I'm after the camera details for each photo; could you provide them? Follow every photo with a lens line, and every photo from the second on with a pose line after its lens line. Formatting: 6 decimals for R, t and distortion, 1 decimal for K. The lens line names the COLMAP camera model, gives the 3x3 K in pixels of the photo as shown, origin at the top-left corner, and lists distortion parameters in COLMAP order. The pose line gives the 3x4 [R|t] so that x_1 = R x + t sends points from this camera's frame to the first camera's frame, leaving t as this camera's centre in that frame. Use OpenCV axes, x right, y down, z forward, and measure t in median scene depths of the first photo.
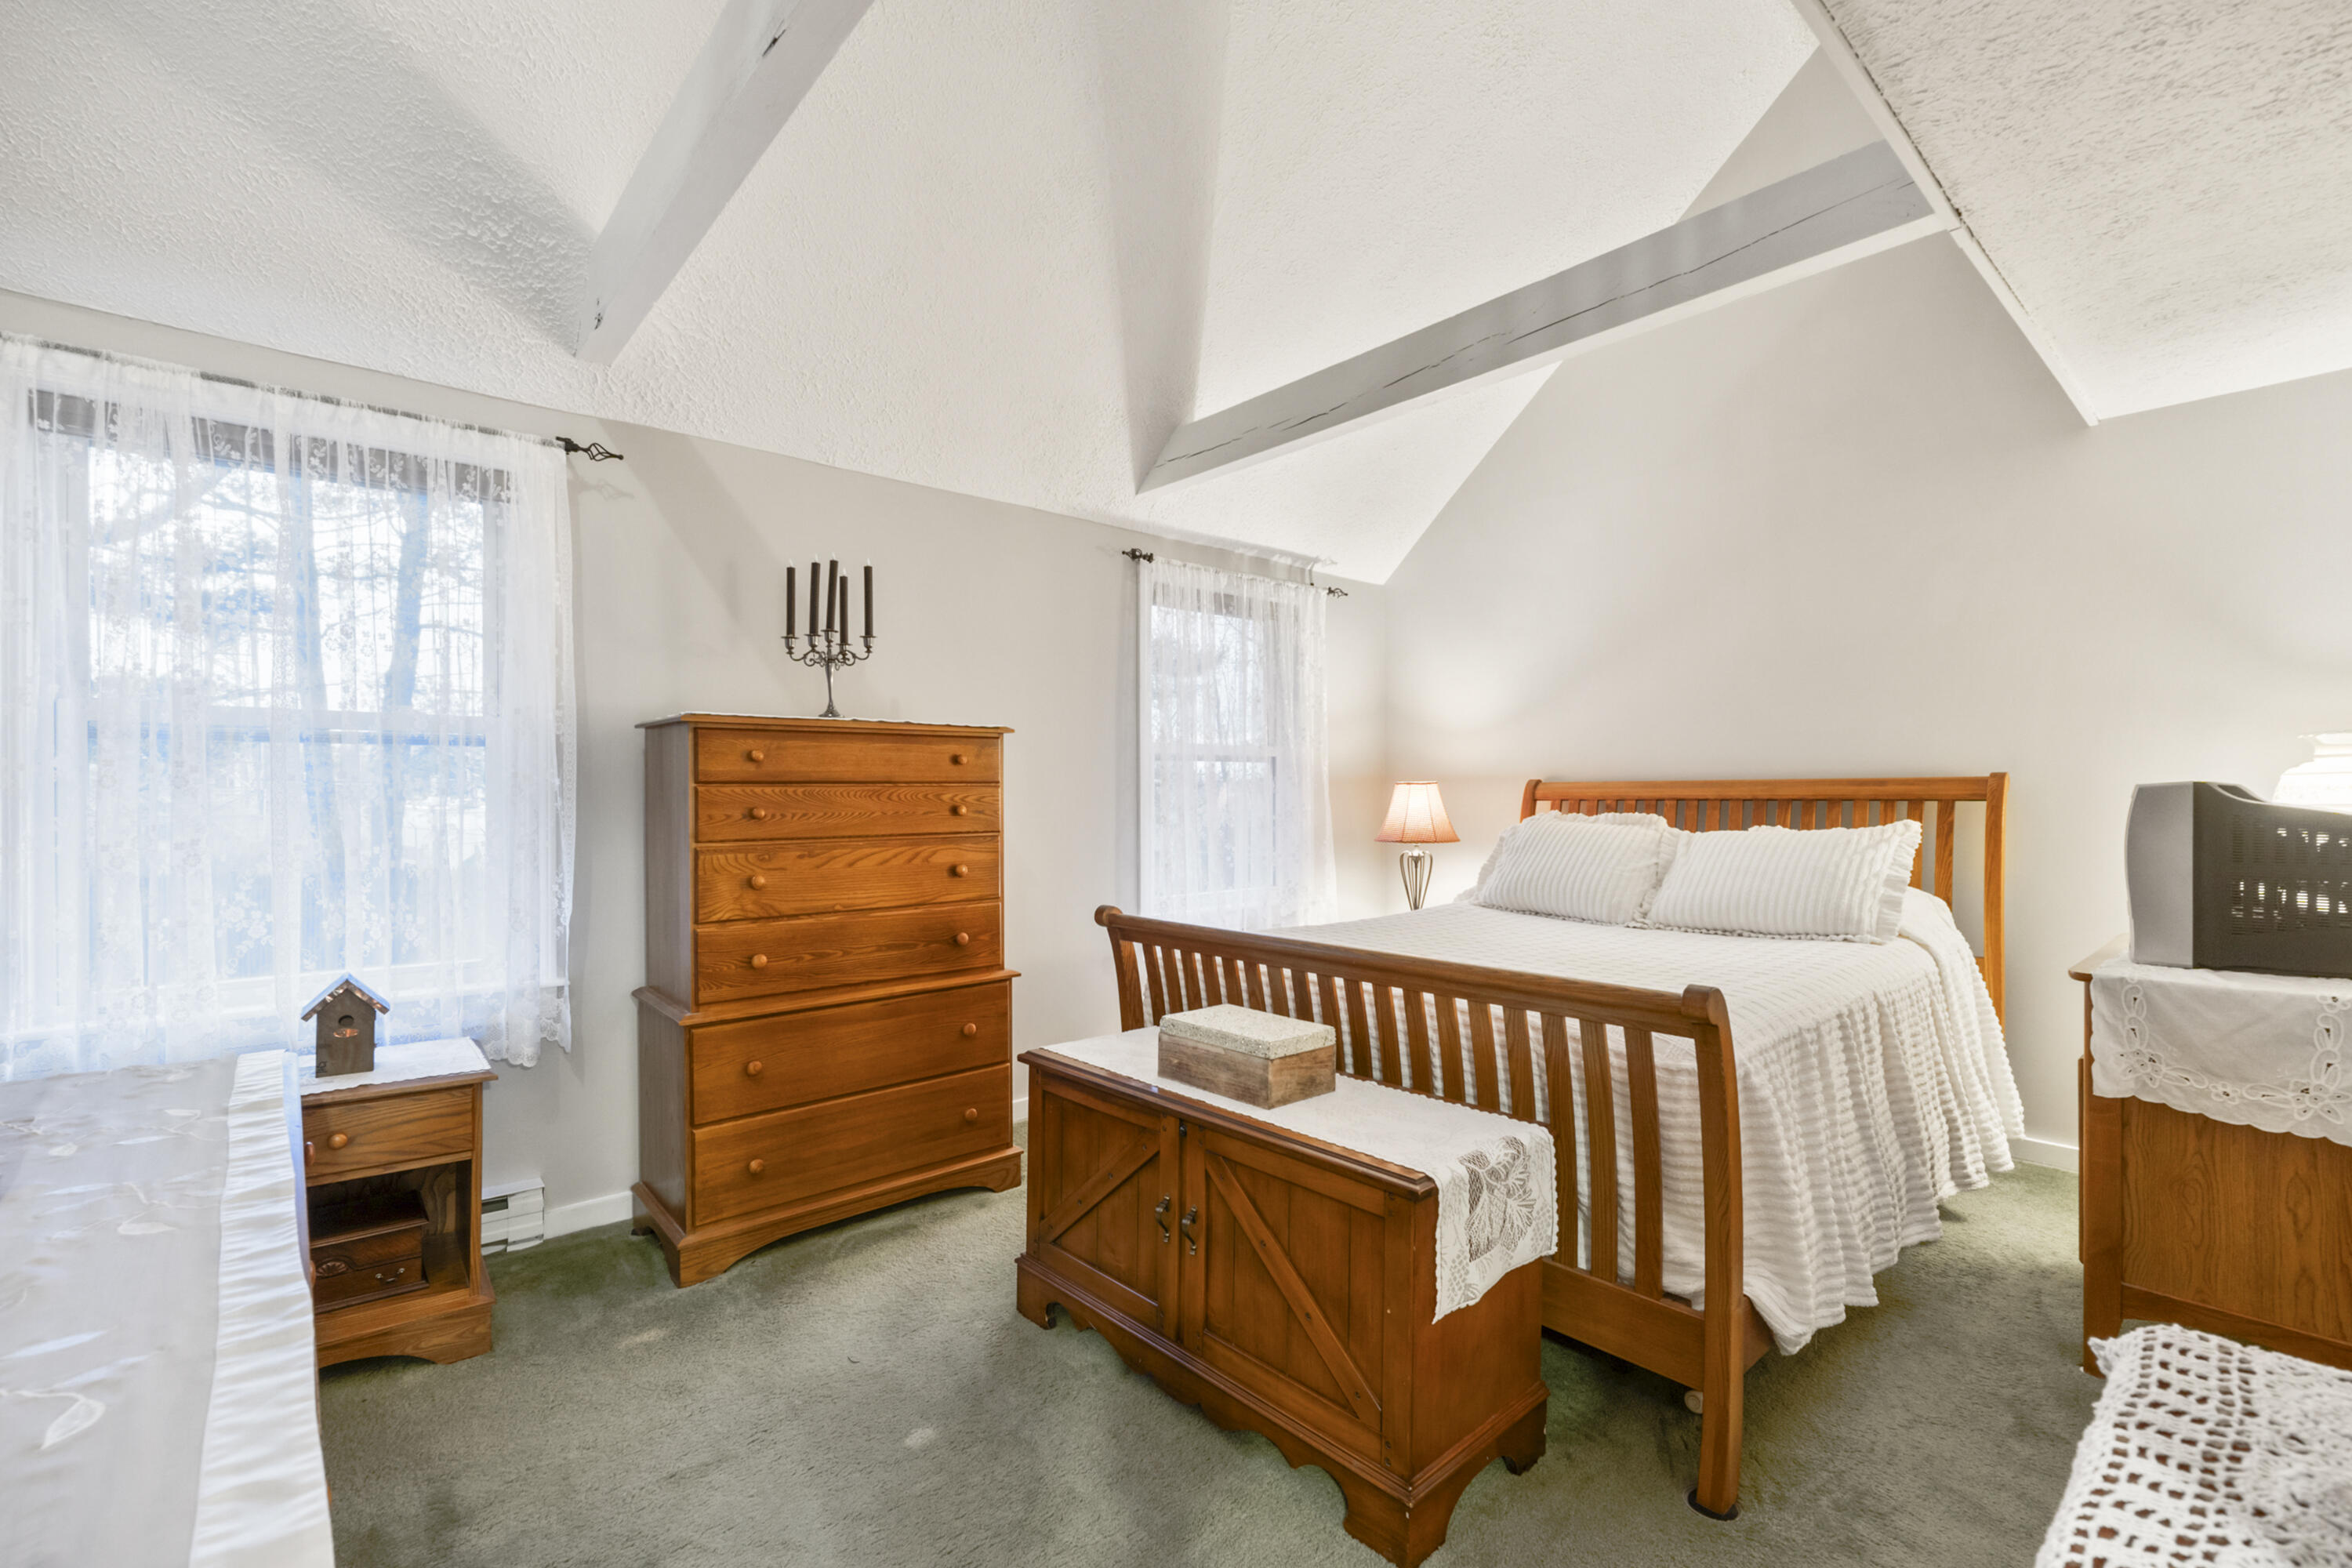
lens RADIAL K [[989.4, 0, 1175.1], [0, 989.4, 789.9], [0, 0, 1]] dist [-0.010445, 0.000687]
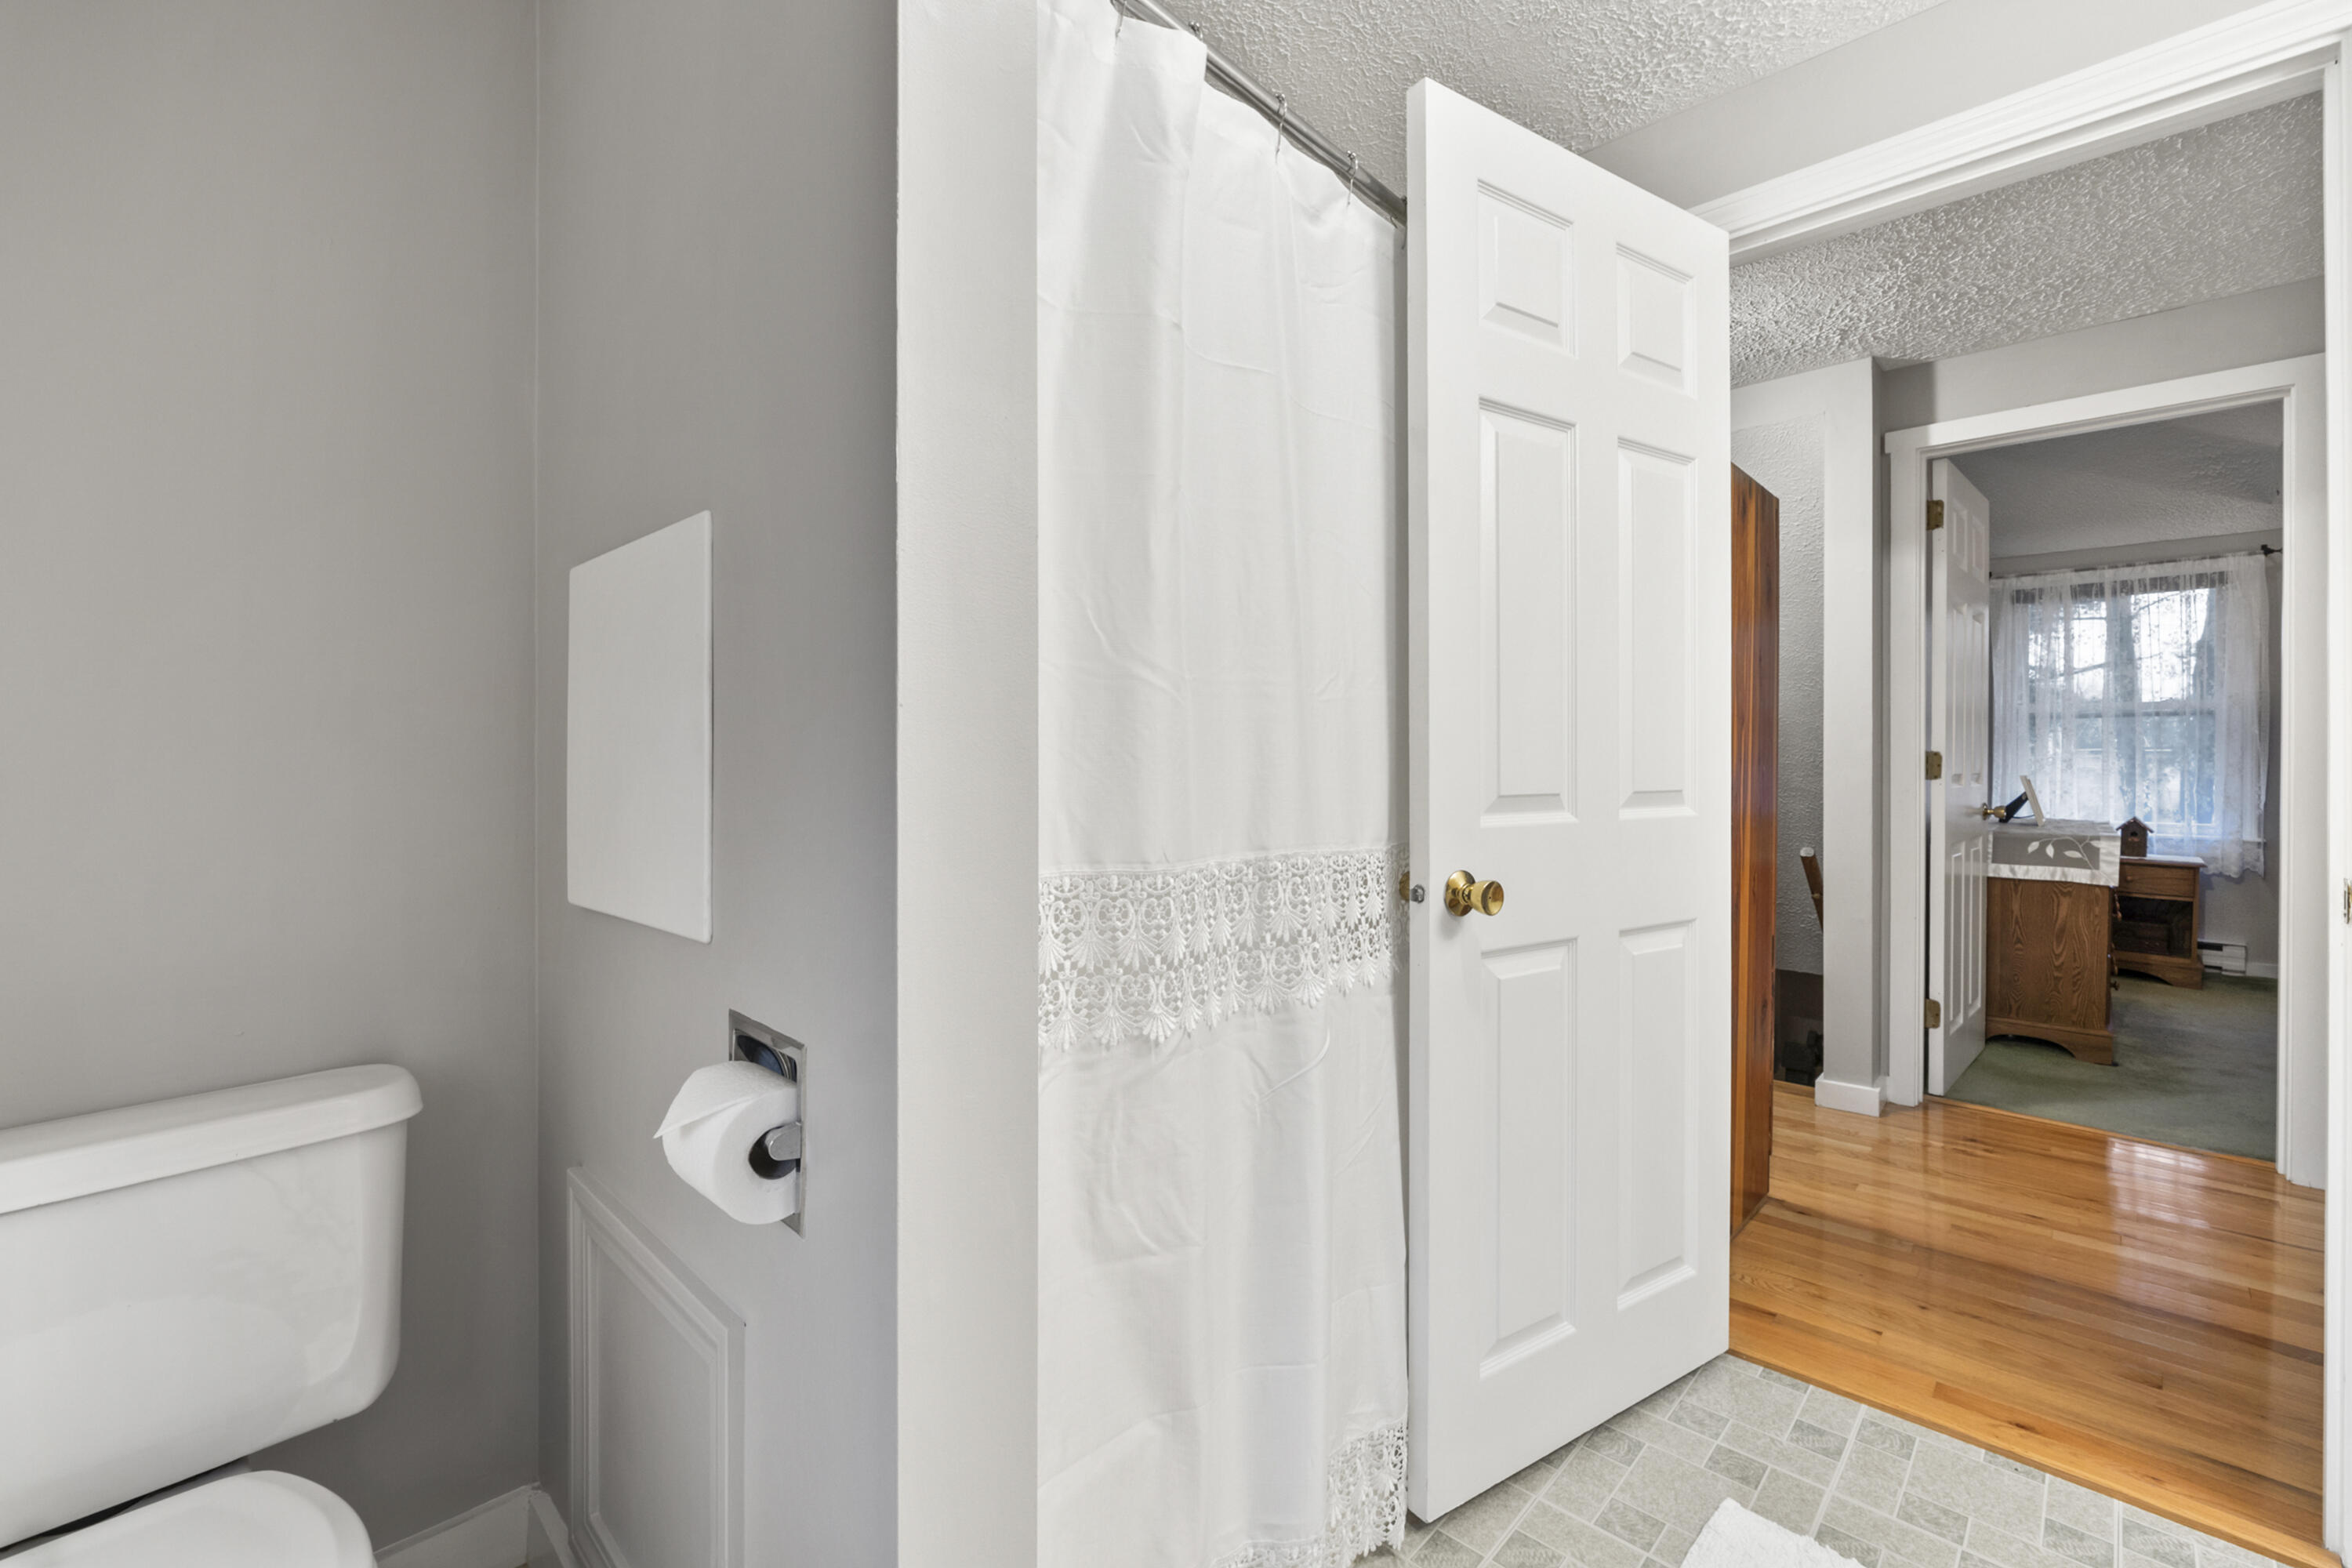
lens RADIAL K [[989.4, 0, 1167.1], [0, 989.4, 769.7], [0, 0, 1]] dist [-0.010445, 0.000687]
pose [[0.074541, 0.013502, -0.997127, 1.110635], [0.000246, 0.999908, 0.013558, 0.039618], [0.997218, -0.001256, 0.074531, -1.247761]]
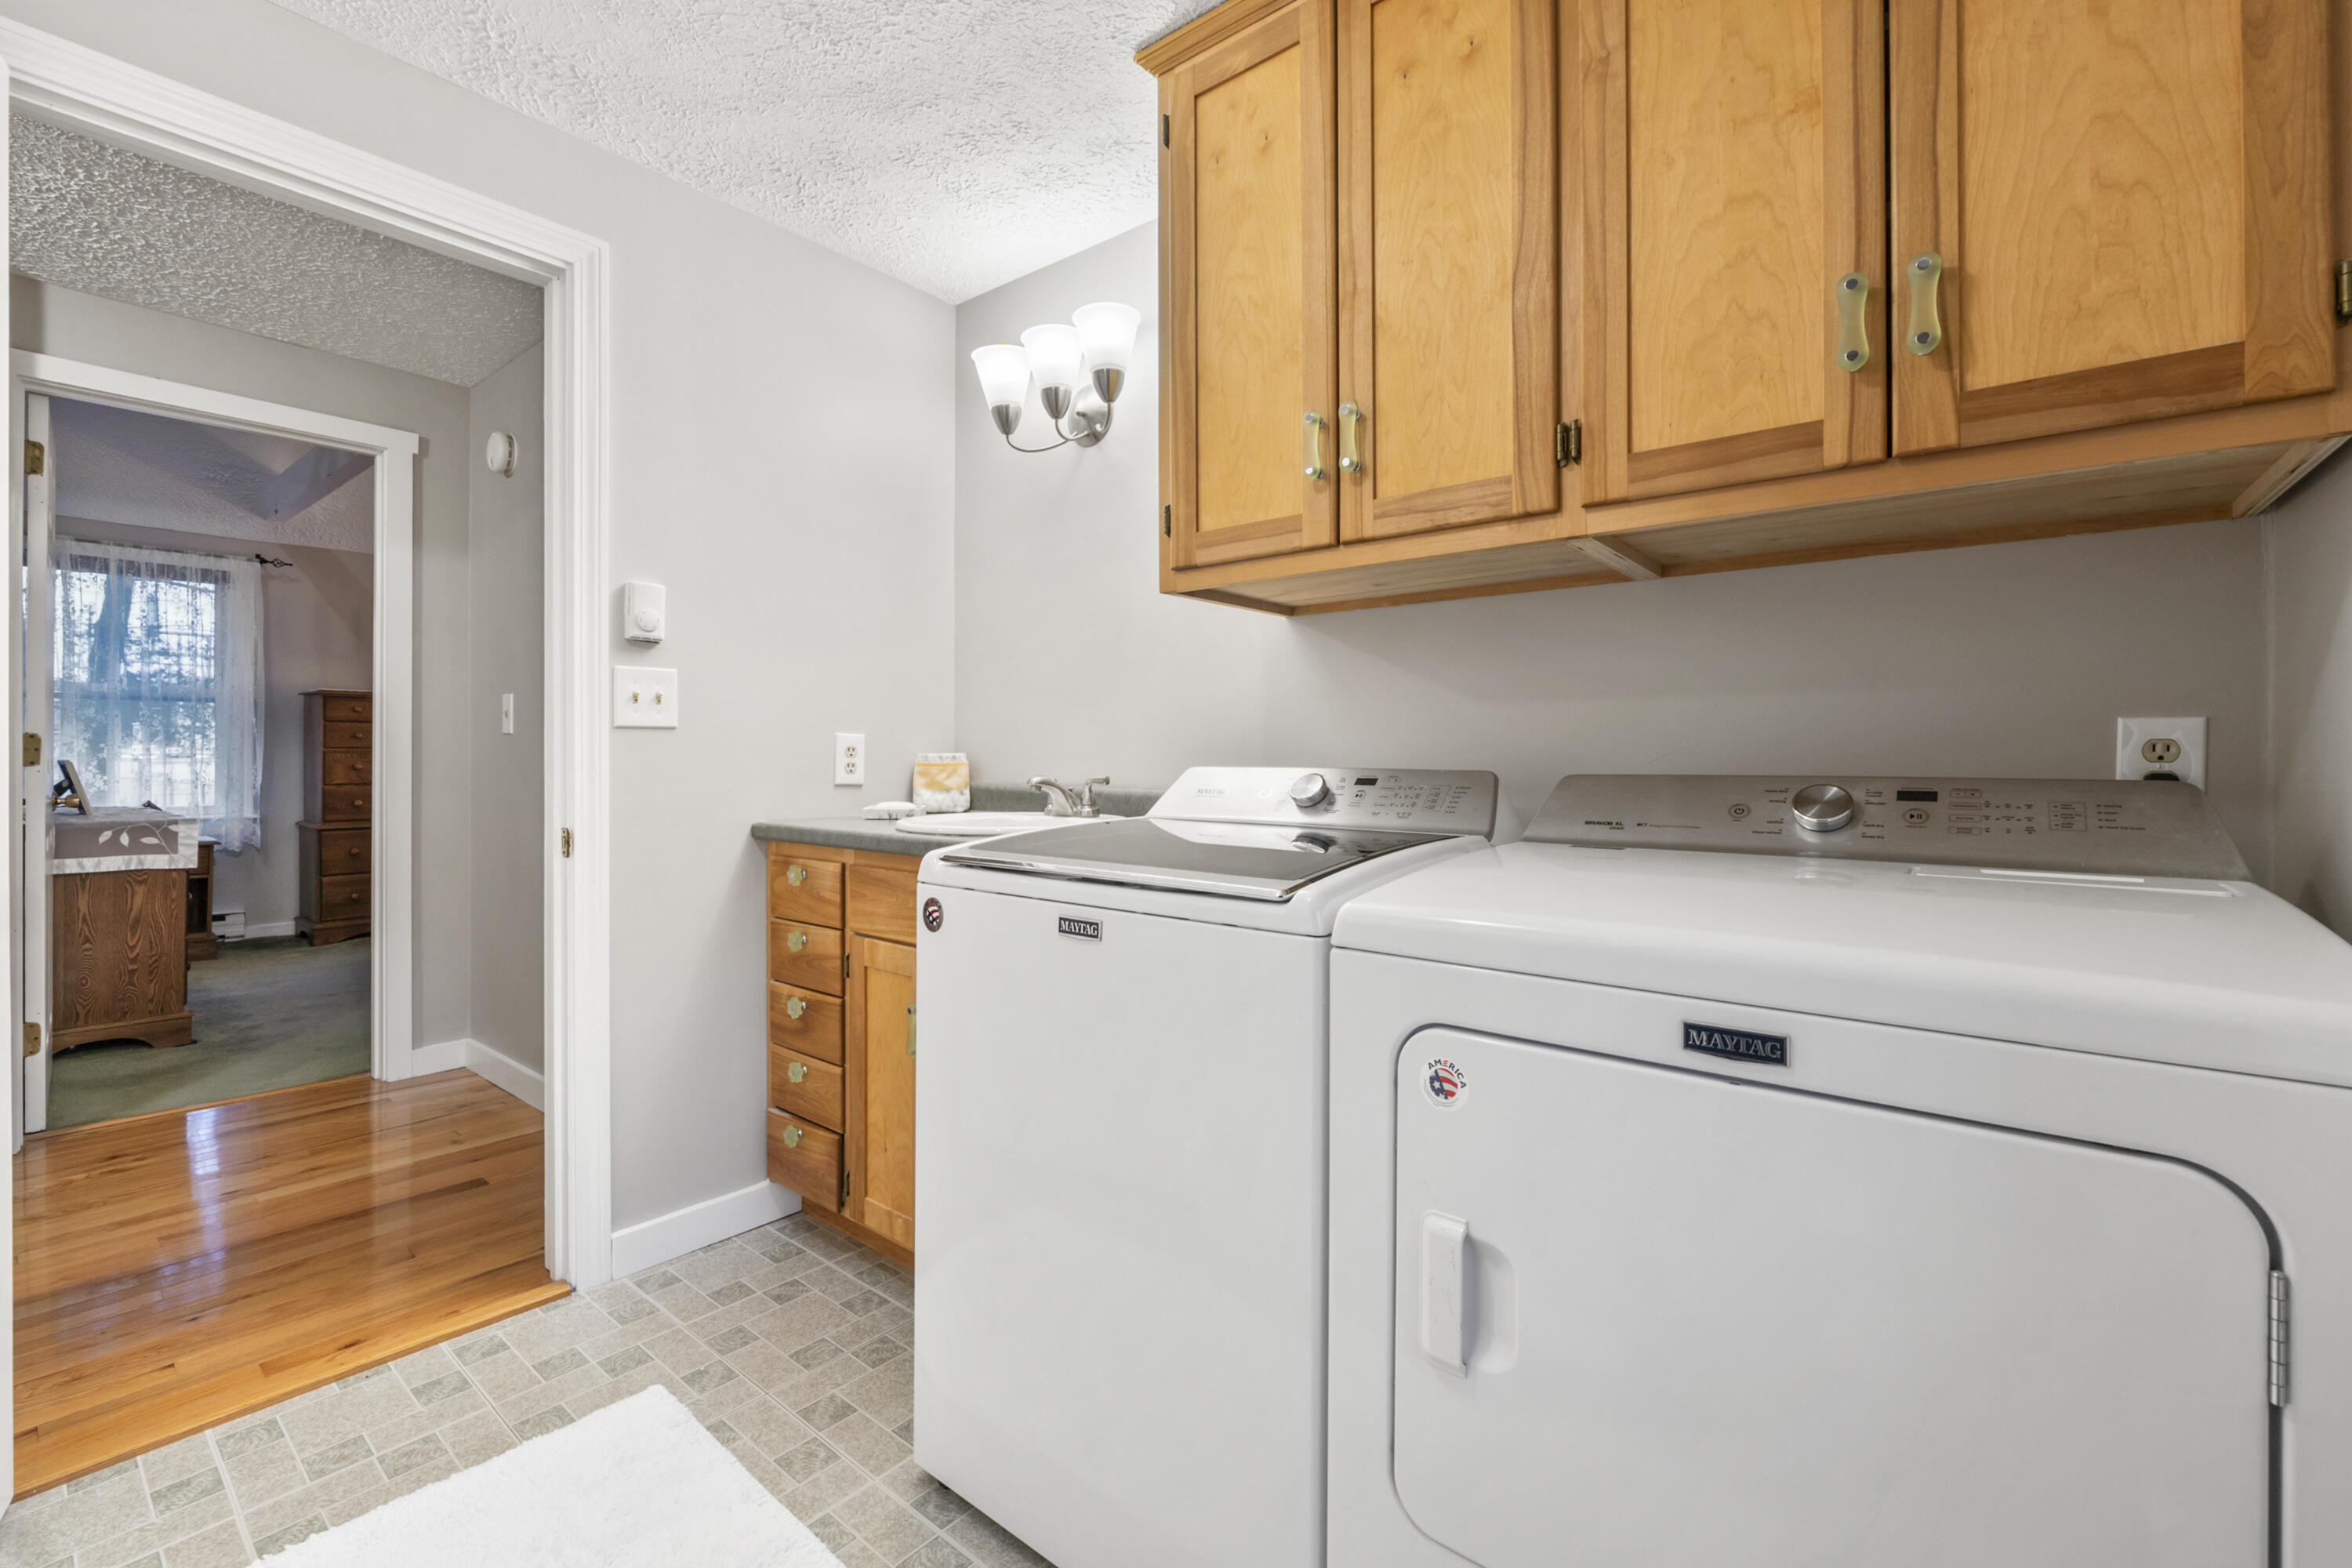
lens RADIAL K [[989.4, 0, 1175.4], [0, 989.4, 761.1], [0, 0, 1]] dist [-0.010445, 0.000687]
pose [[0.984660, 0.012538, 0.174031, 0.978835], [-0.014031, 0.999875, 0.007351, 0.038359], [-0.173917, -0.009680, 0.984713, -1.453473]]
